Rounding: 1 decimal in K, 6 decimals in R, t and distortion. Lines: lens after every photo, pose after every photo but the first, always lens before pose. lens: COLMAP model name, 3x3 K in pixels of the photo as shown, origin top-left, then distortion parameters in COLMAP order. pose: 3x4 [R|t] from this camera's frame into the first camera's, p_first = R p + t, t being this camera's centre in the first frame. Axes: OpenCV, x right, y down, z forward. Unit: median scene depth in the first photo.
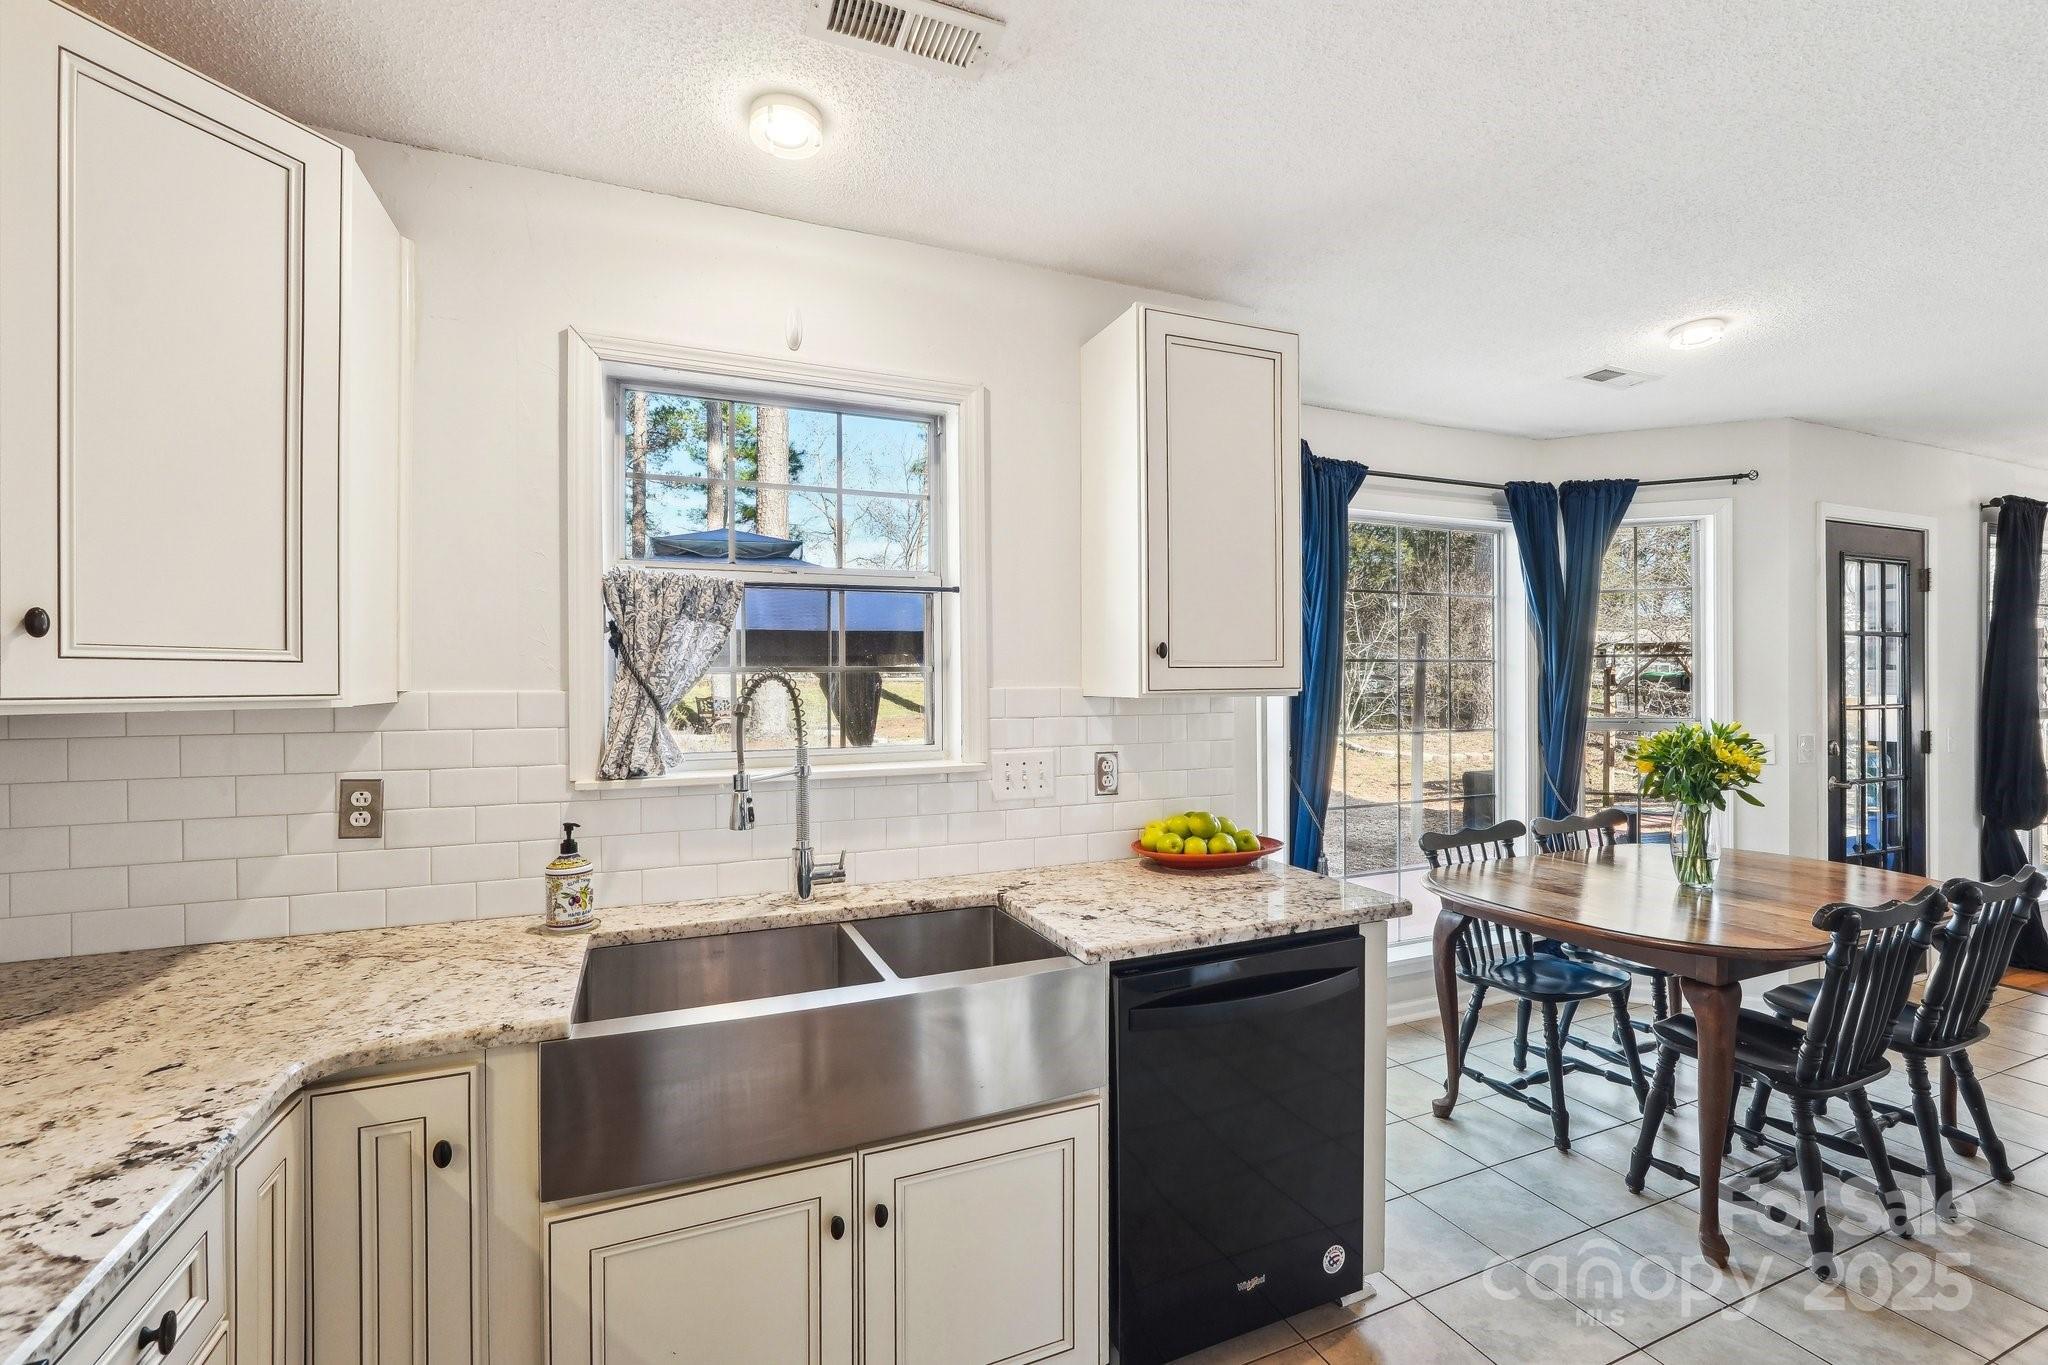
lens RADIAL K [[884.6, 0, 1044.0], [0, 884.6, 680.1], [0, 0, 1]] dist [-0.013382, 0.005167]
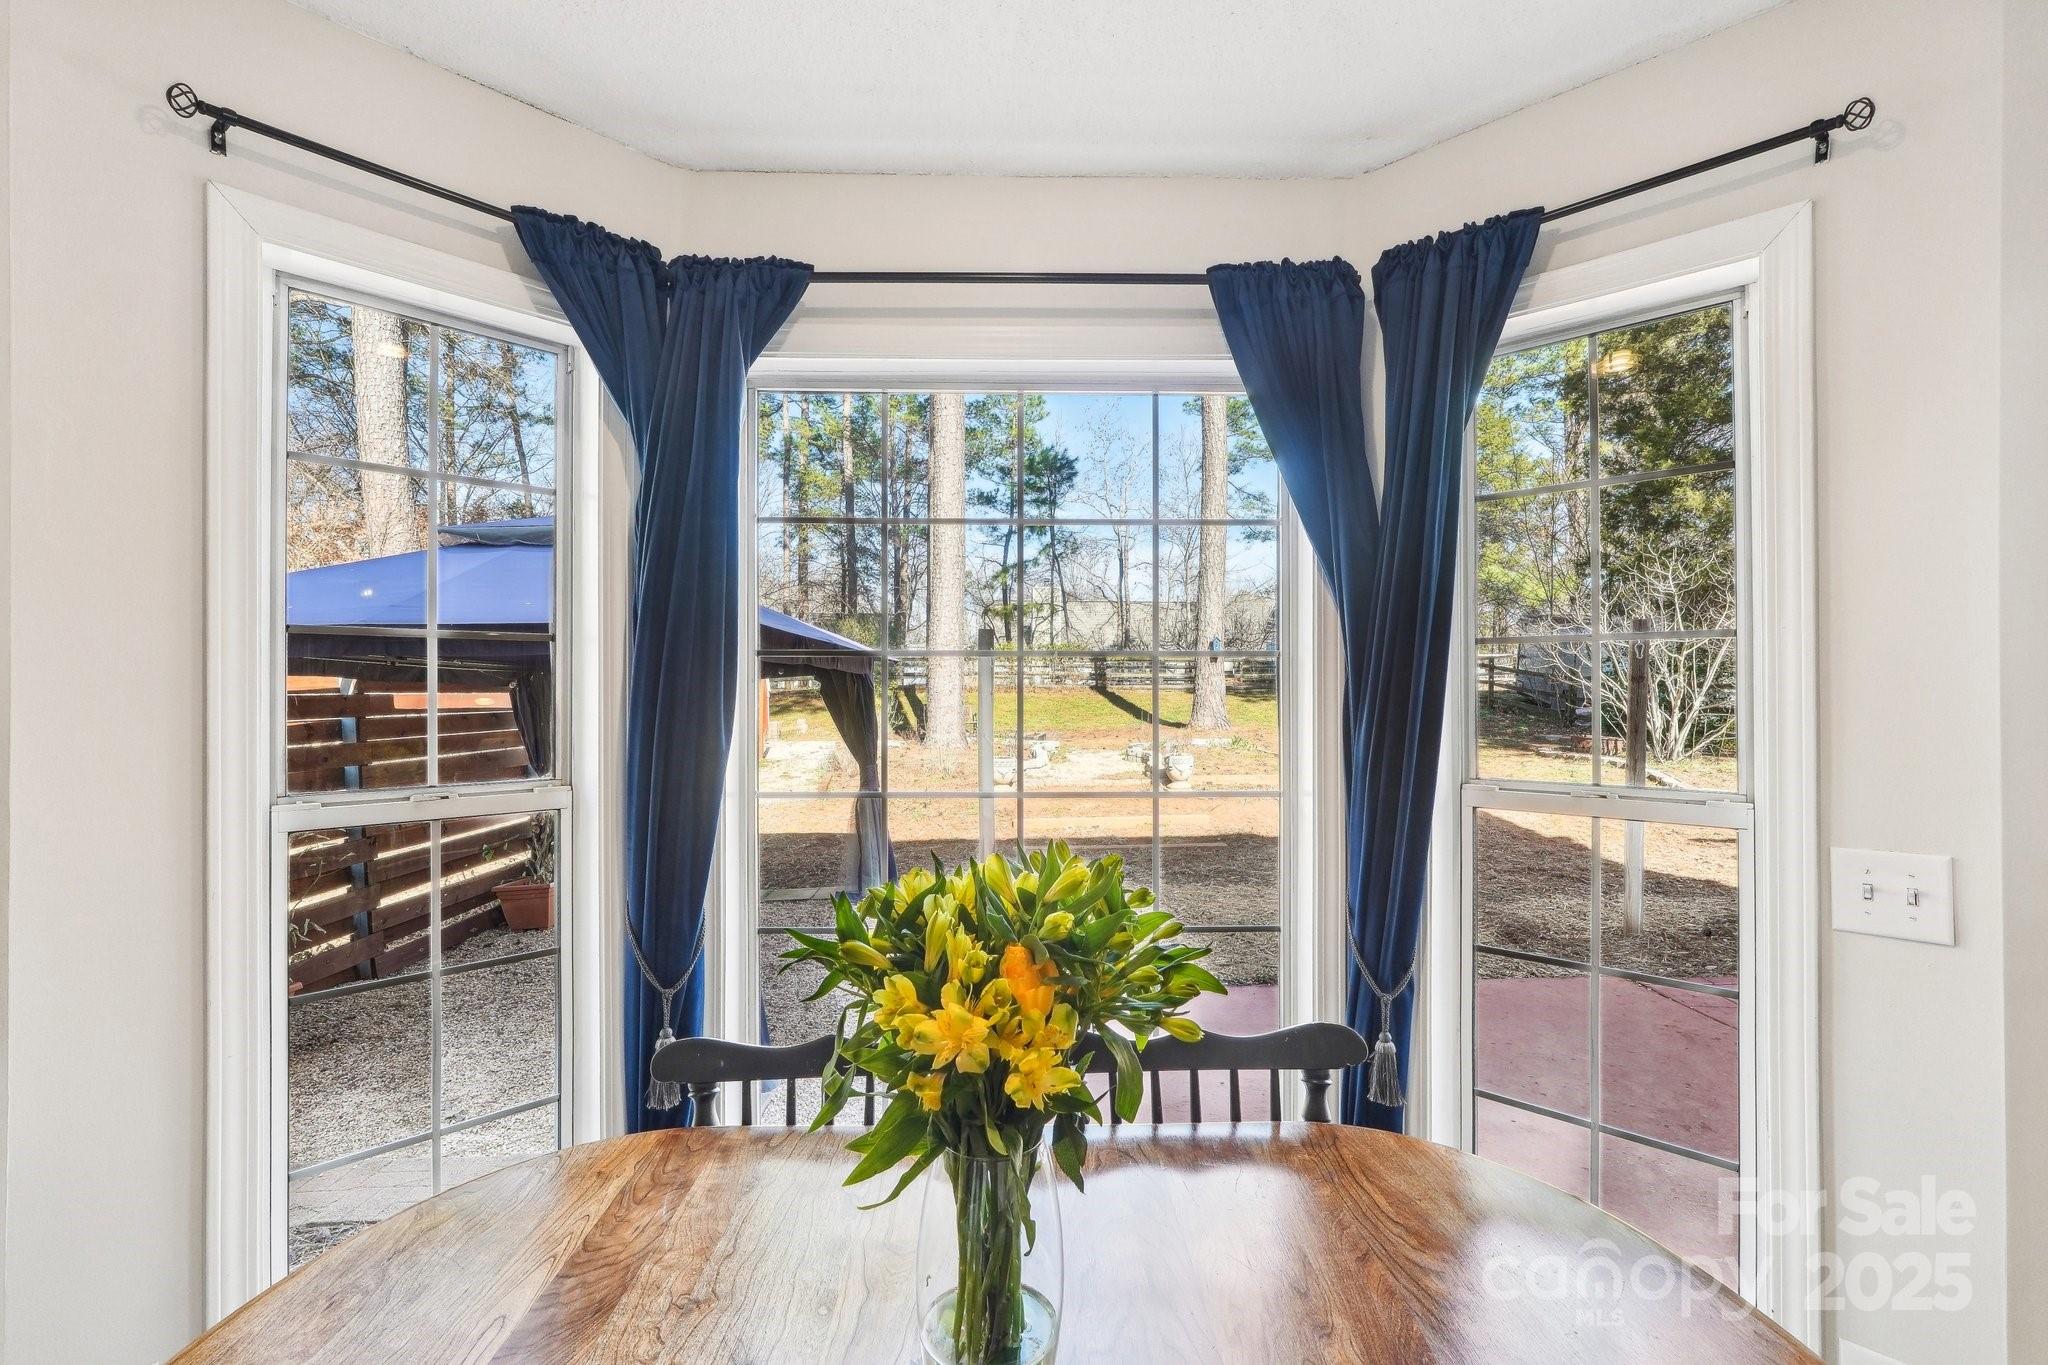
lens RADIAL K [[884.6, 0, 1024.5], [0, 884.6, 683.8], [0, 0, 1]] dist [-0.013382, 0.005167]
pose [[0.922908, 0.004857, -0.384989, 0.598332], [-0.005976, 0.999981, -0.001712, 0.001455], [0.384973, 0.003881, 0.922920, 0.507351]]
